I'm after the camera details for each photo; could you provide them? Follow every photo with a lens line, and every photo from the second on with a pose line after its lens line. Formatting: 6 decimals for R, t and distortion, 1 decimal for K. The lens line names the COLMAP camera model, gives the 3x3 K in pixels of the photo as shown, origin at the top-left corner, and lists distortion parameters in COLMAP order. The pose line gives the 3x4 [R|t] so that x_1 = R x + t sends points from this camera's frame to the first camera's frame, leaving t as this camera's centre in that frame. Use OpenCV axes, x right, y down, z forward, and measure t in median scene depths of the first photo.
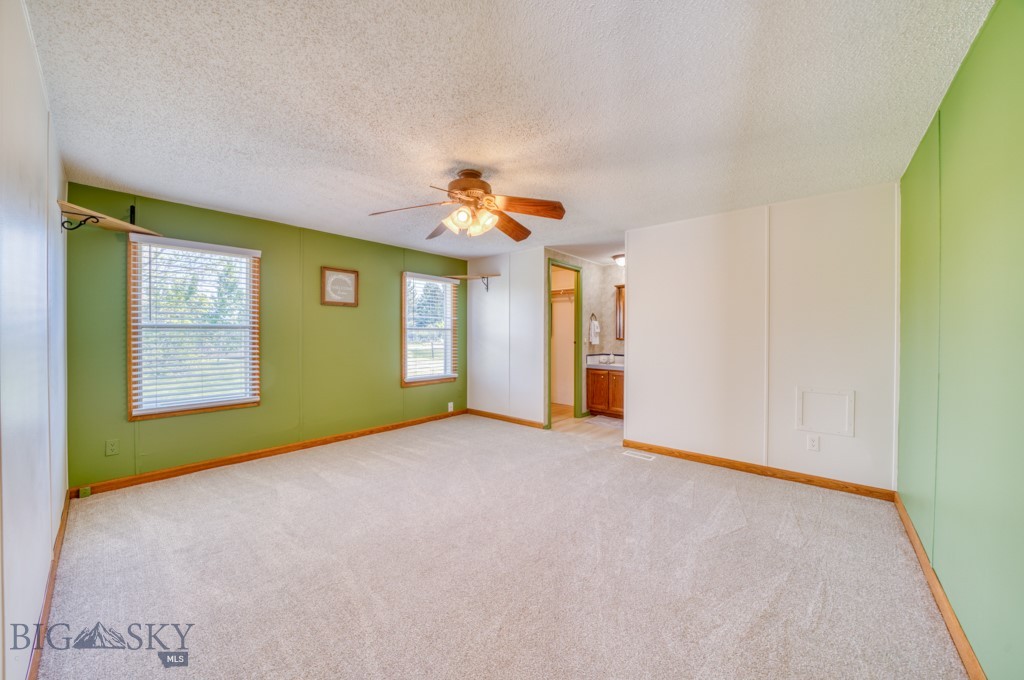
lens RADIAL K [[355.8, 0, 508.4], [0, 355.8, 337.9], [0, 0, 1]] dist [-0.029118, 0.004330]
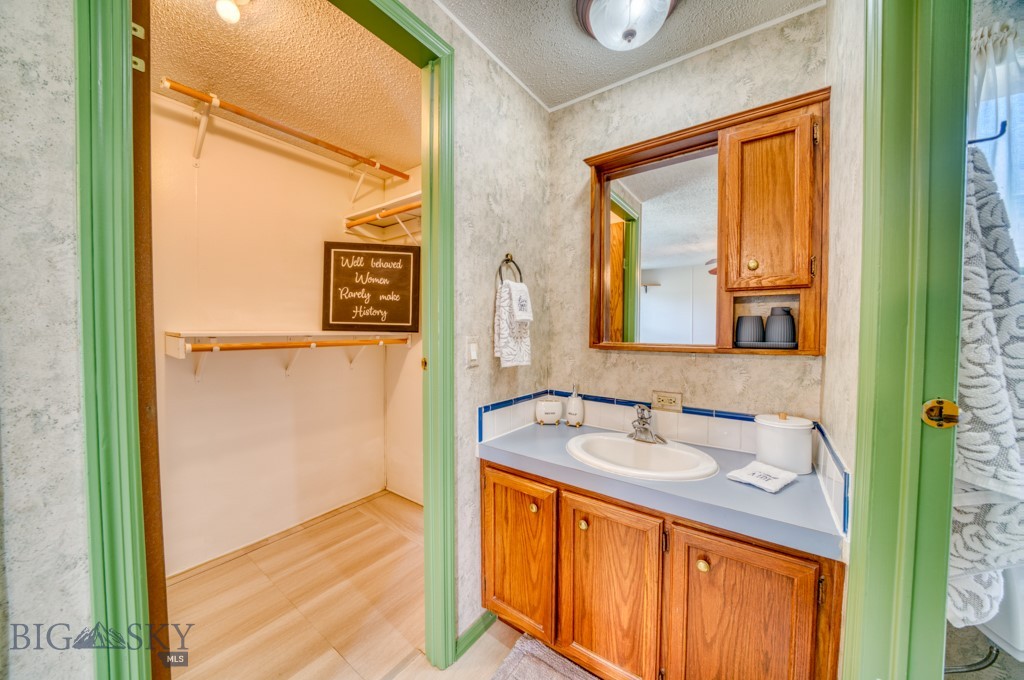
lens RADIAL K [[355.8, 0, 508.4], [0, 355.8, 337.9], [0, 0, 1]] dist [-0.029118, 0.004330]
pose [[0.997017, -0.002814, 0.077127, 0.300104], [0.001543, 0.999862, 0.016533, -0.011004], [-0.077163, -0.016365, 0.996884, 1.001878]]
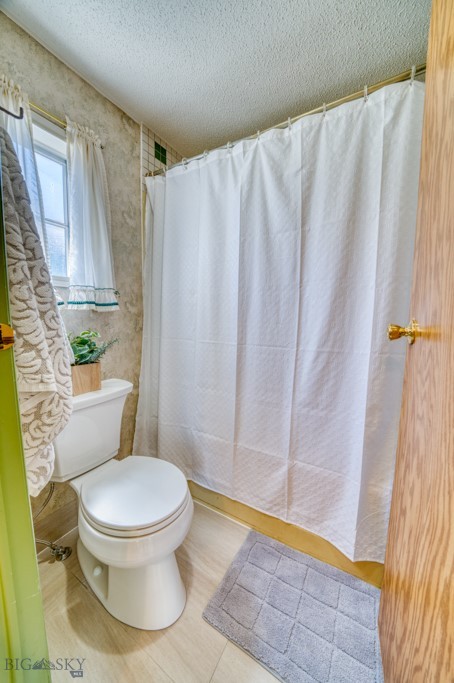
lens RADIAL K [[237.3, 0, 229.9], [0, 237.3, 341.0], [0, 0, 1]] dist [-0.029118, 0.004330]
pose [[-0.179721, -0.105039, 0.978094, 0.366553], [0.006104, 0.994145, 0.107885, 0.013374], [-0.983699, 0.025360, -0.178028, 1.044651]]
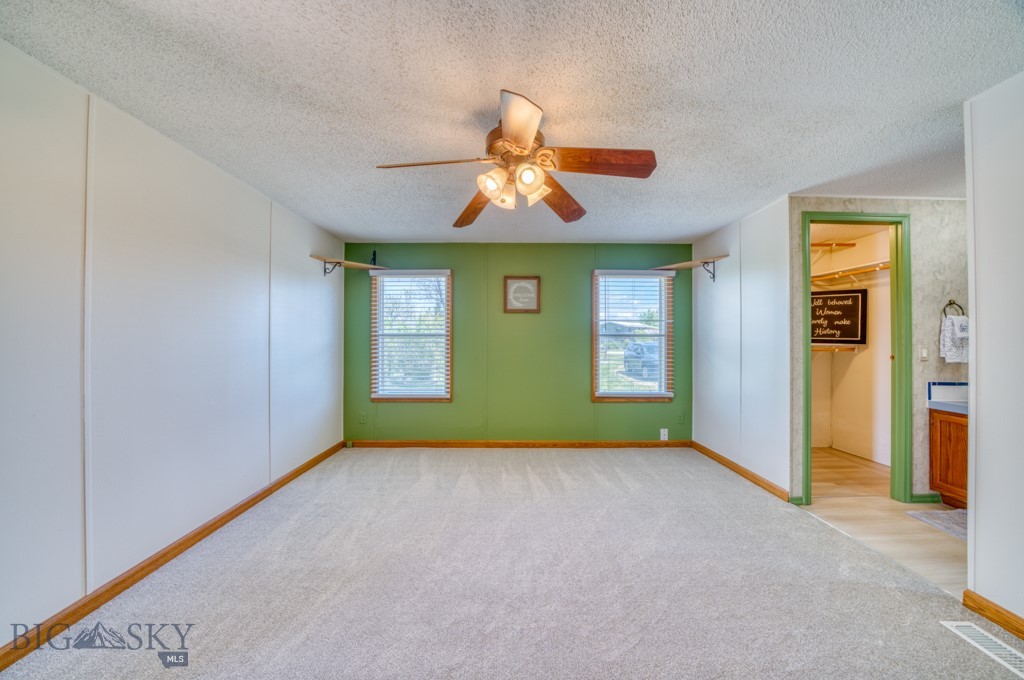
lens RADIAL K [[357.1, 0, 517.5], [0, 357.1, 337.3], [0, 0, 1]] dist [-0.015615, 0.000209]
pose [[0.670084, -0.006233, -0.742259, 0.267441], [-0.009826, 0.999803, -0.017266, -0.003261], [0.742220, 0.018863, 0.669891, 0.306283]]
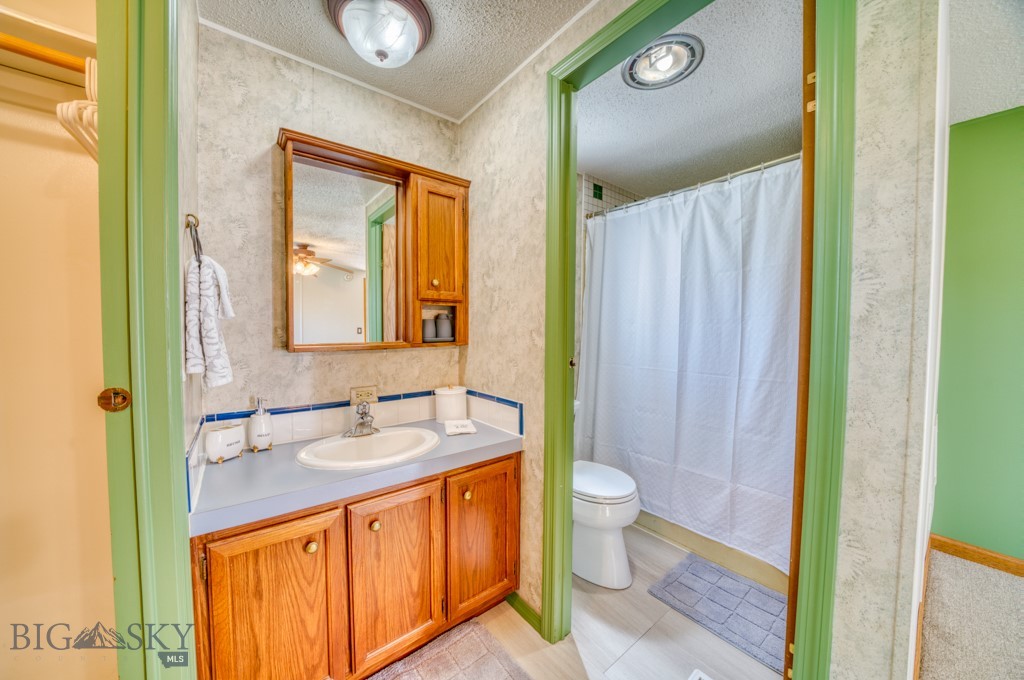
lens RADIAL K [[355.8, 0, 508.4], [0, 355.8, 337.9], [0, 0, 1]] dist [-0.029118, 0.004330]
pose [[0.192591, -0.030932, 0.980791, 0.128649], [0.009946, 0.999513, 0.029569, -0.013886], [-0.981229, 0.004060, 0.192805, 1.119767]]
